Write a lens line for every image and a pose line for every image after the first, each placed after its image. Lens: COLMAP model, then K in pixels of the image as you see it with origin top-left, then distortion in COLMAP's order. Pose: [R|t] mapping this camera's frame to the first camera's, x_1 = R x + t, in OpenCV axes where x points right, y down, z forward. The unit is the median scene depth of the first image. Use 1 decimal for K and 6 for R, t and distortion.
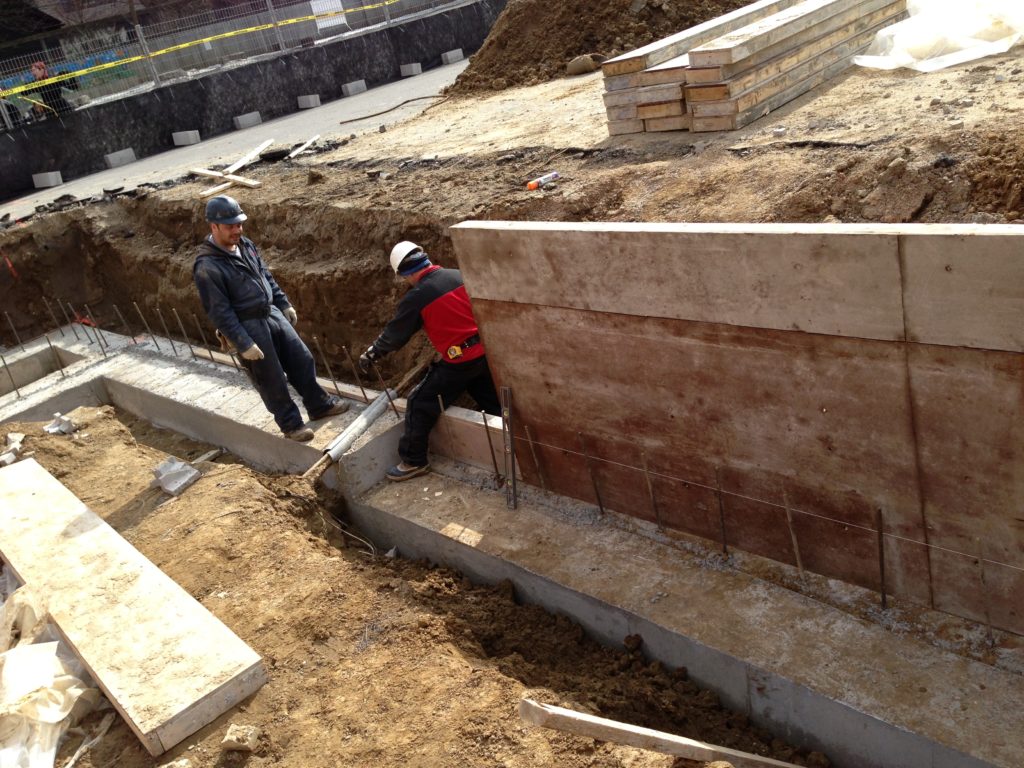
lens RADIAL K [[942.1, 0, 512.0], [0, 942.1, 384.0], [0, 0, 1]] dist [0.146695, -0.266394]
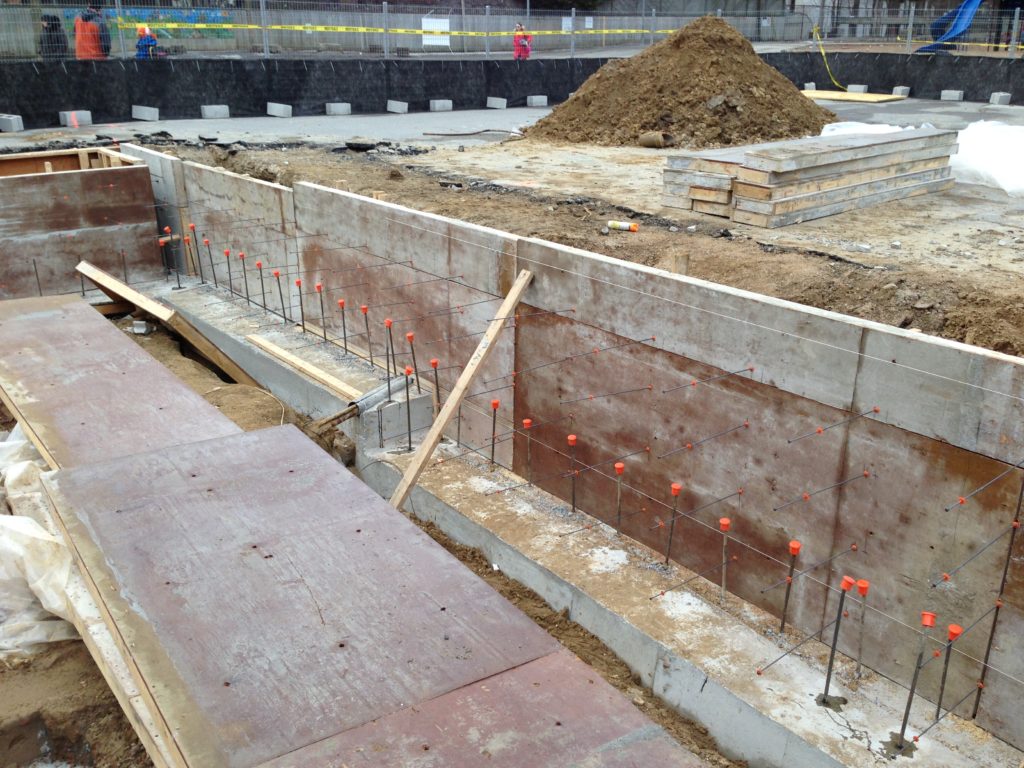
lens RADIAL K [[869.6, 0, 507.4], [0, 869.6, 411.8], [0, 0, 1]] dist [0.077397, -0.058445]
pose [[0.965196, 0.261526, -0.001216, -0.022155], [-0.261513, 0.965179, 0.006405, 0.046770], [0.002849, -0.005864, 0.999979, -0.122243]]
